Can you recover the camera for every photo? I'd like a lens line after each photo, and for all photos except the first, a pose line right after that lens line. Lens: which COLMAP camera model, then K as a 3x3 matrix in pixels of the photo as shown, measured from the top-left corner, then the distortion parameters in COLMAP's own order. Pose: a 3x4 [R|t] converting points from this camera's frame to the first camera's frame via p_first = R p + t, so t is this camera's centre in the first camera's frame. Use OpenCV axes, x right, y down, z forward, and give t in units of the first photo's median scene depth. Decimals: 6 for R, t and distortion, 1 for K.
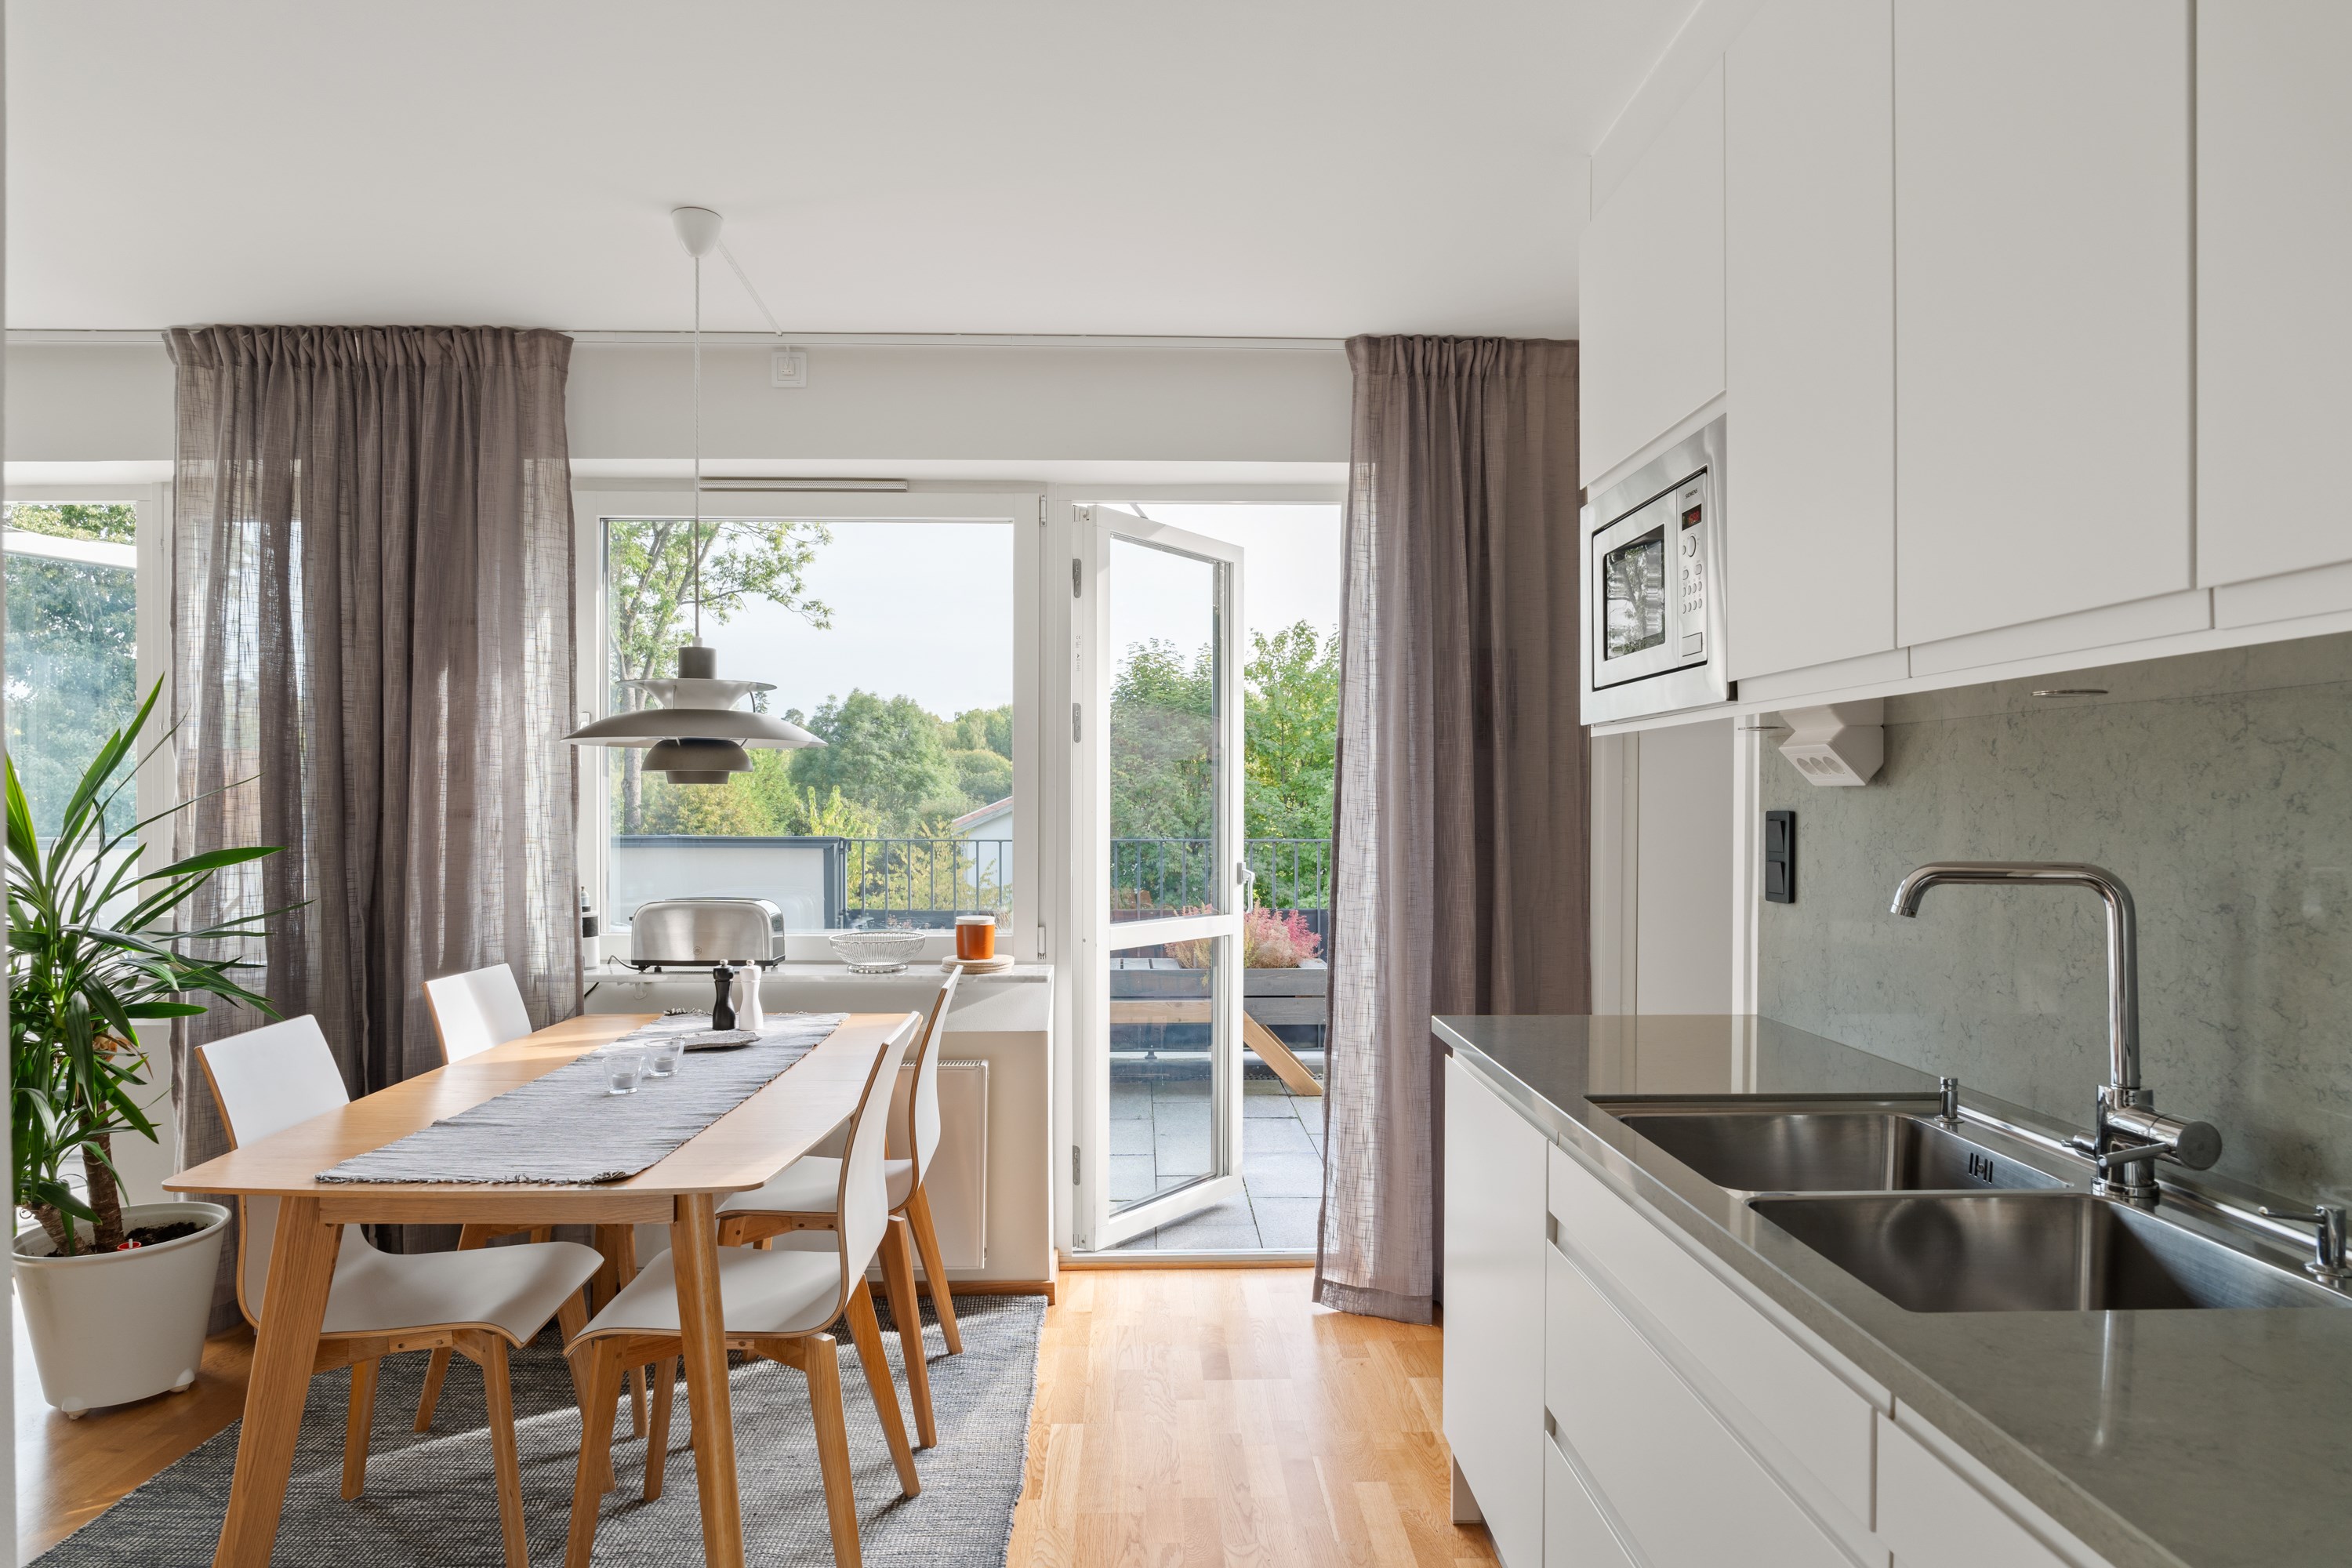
lens RADIAL K [[1394.0, 0, 1168.3], [0, 1394.0, 799.1], [0, 0, 1]] dist [-0.004847, -0.002408]
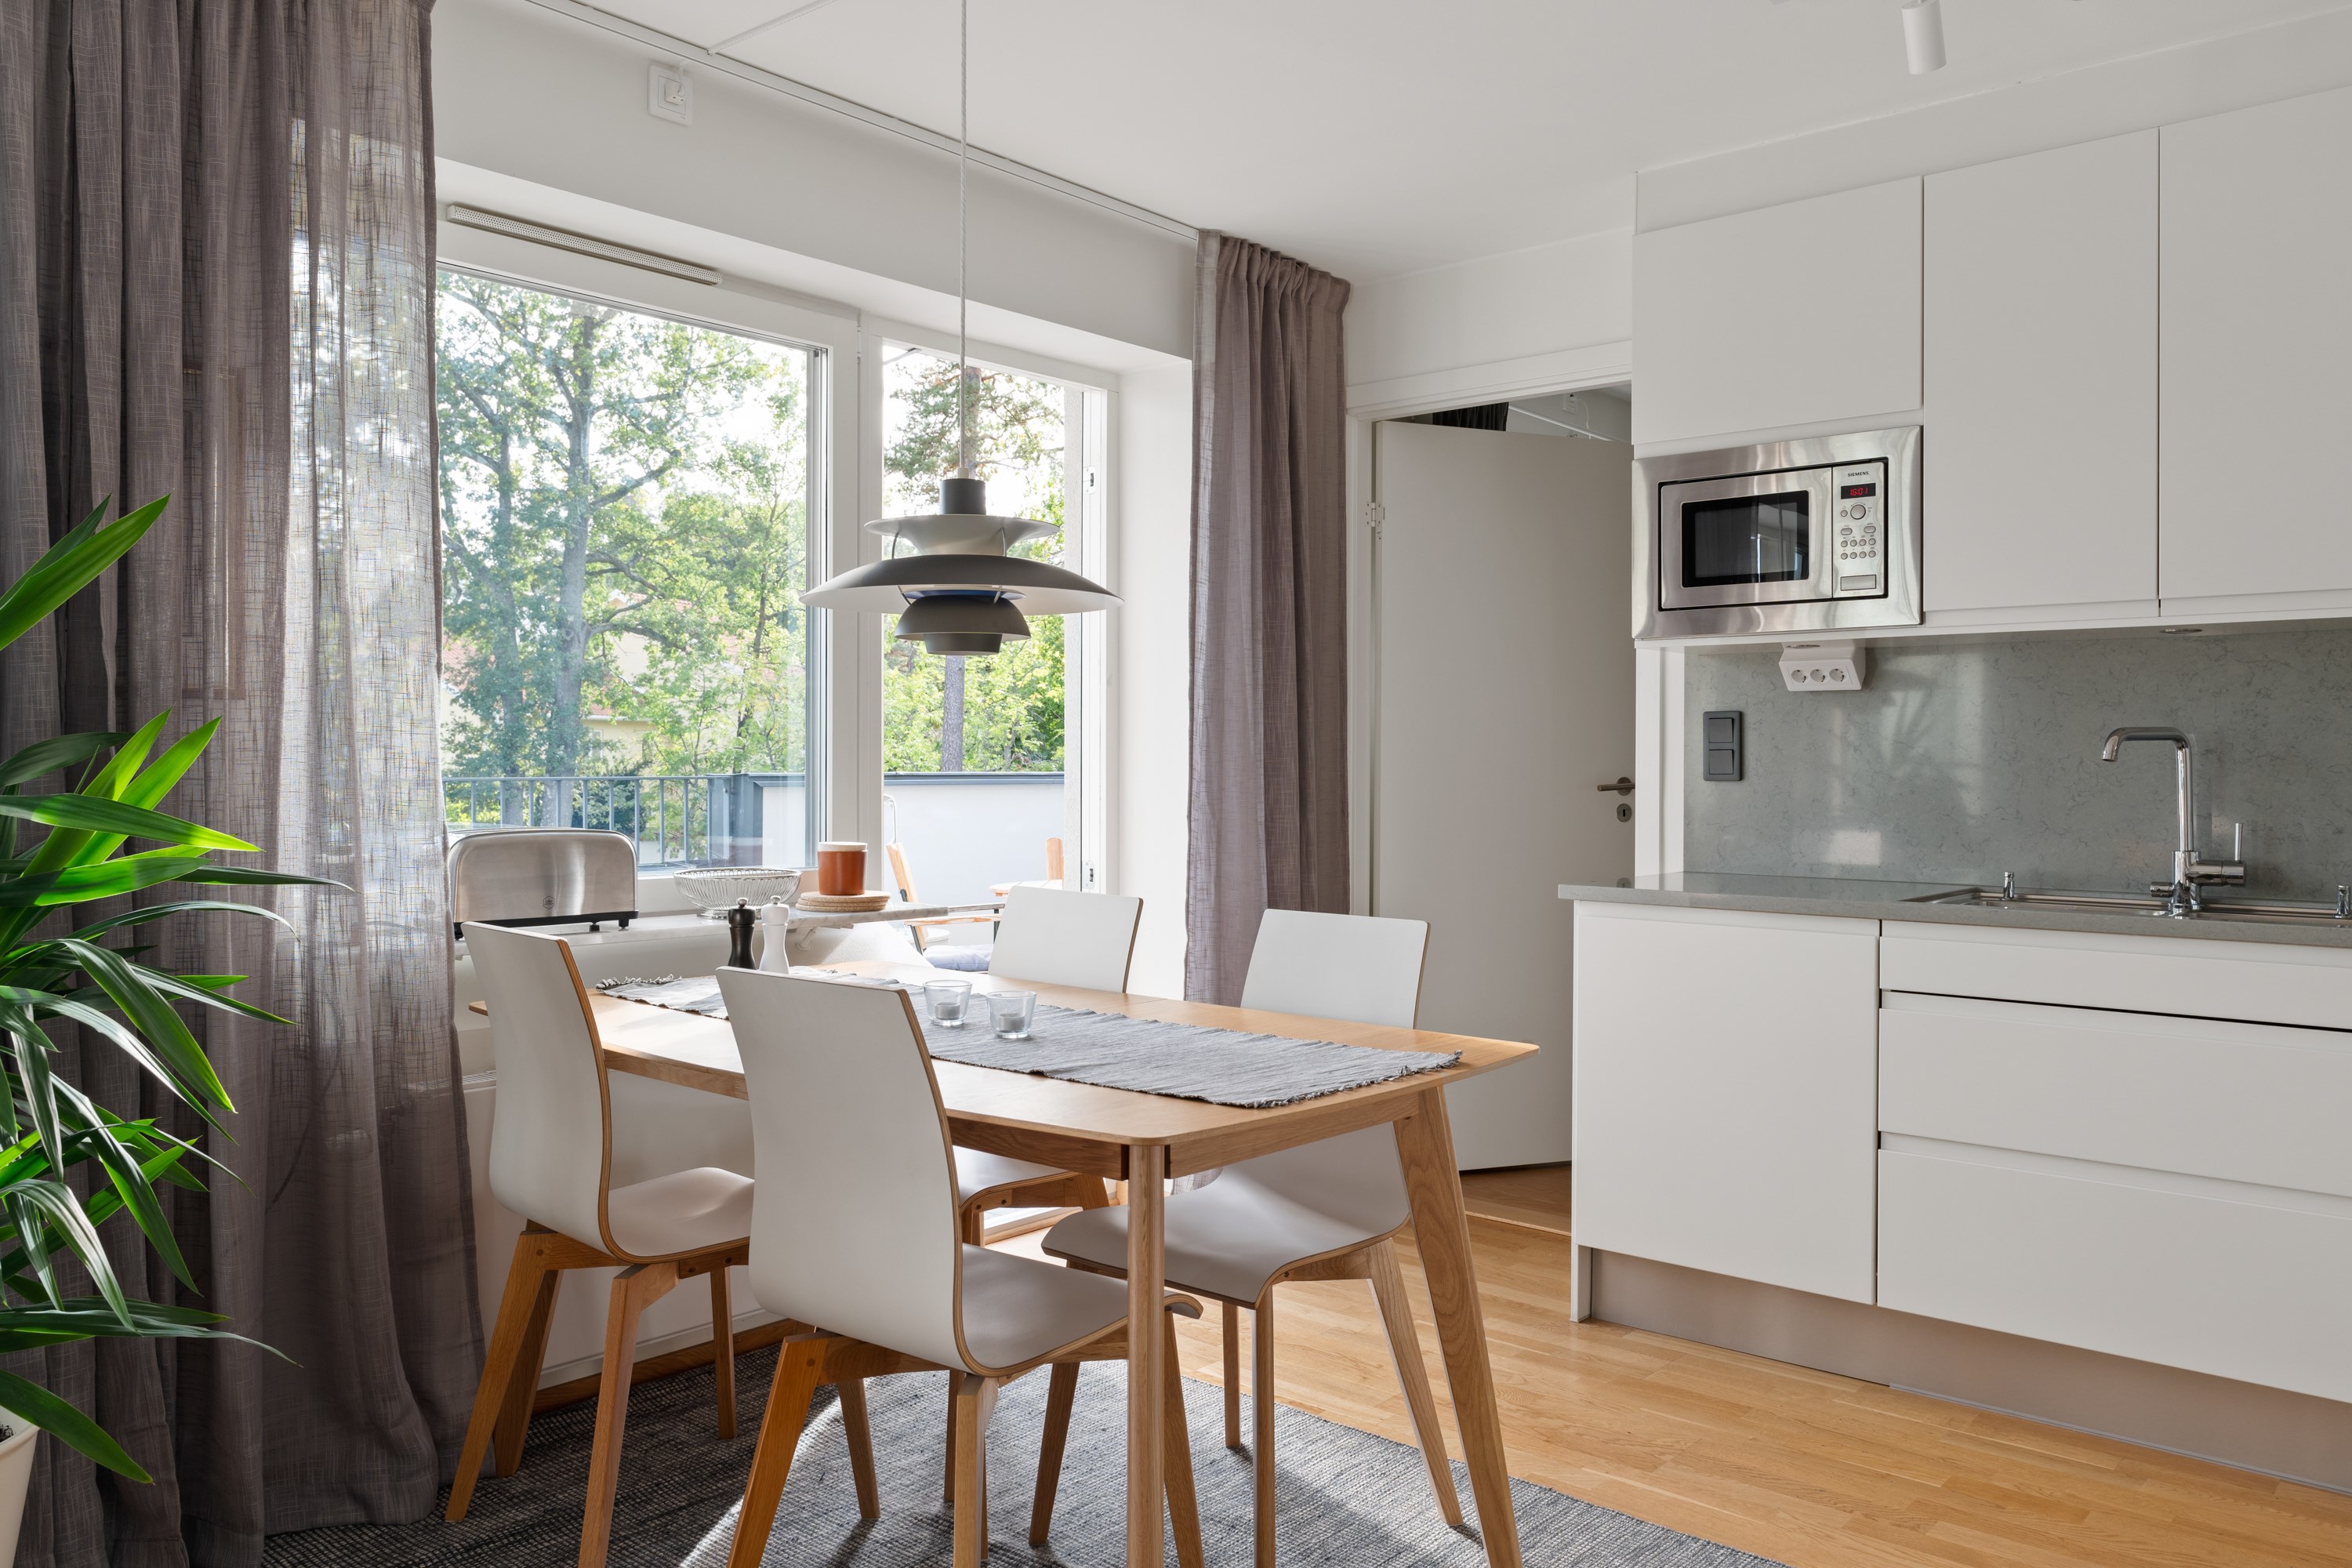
lens RADIAL K [[1750.7, 0, 1182.9], [0, 1750.7, 782.7], [0, 0, 1]] dist [-0.054553, 0.008702]
pose [[0.664251, -0.005150, 0.747492, -0.807265], [-0.000018, 0.999976, 0.006906, 0.045272], [-0.747510, -0.004601, 0.664235, 0.213497]]
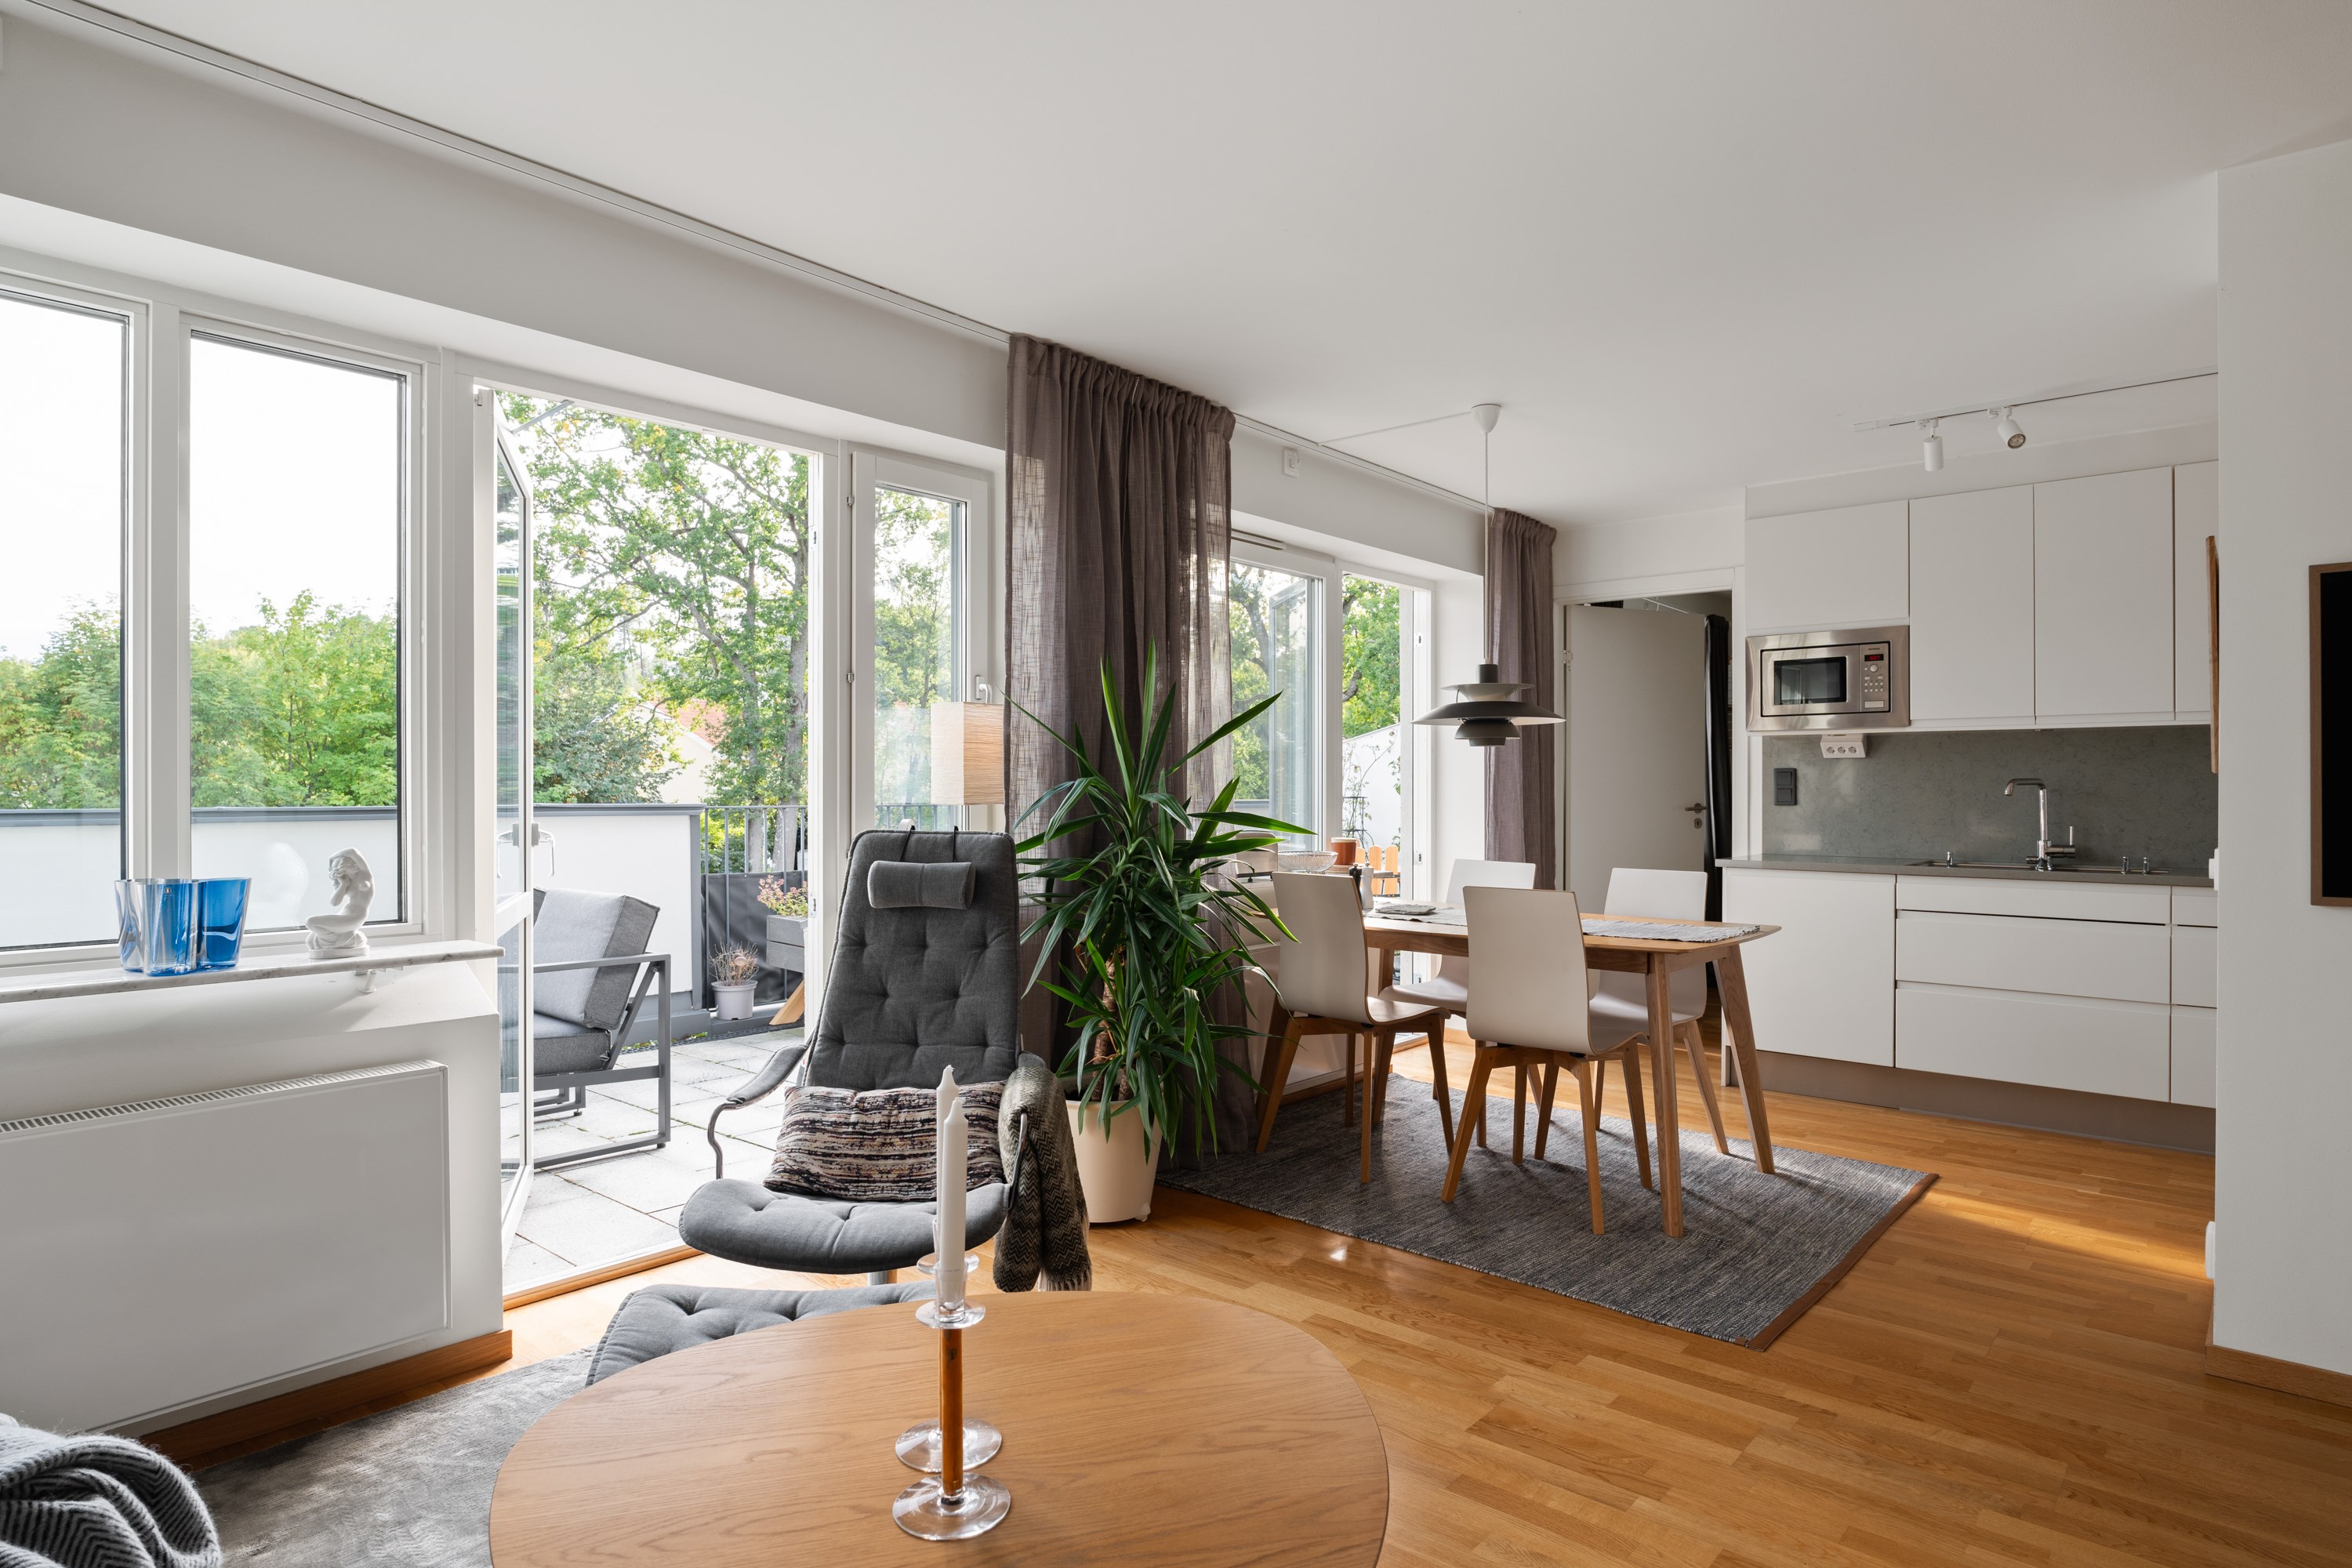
lens RADIAL K [[1291.4, 0, 1166.1], [0, 1291.4, 793.1], [0, 0, 1]] dist [-0.050312, -0.001082]
pose [[0.678991, 0.001662, 0.734145, -1.413714], [0.001358, 0.999993, -0.003520, 0.041068], [-0.734145, 0.003387, 0.678984, 0.199345]]
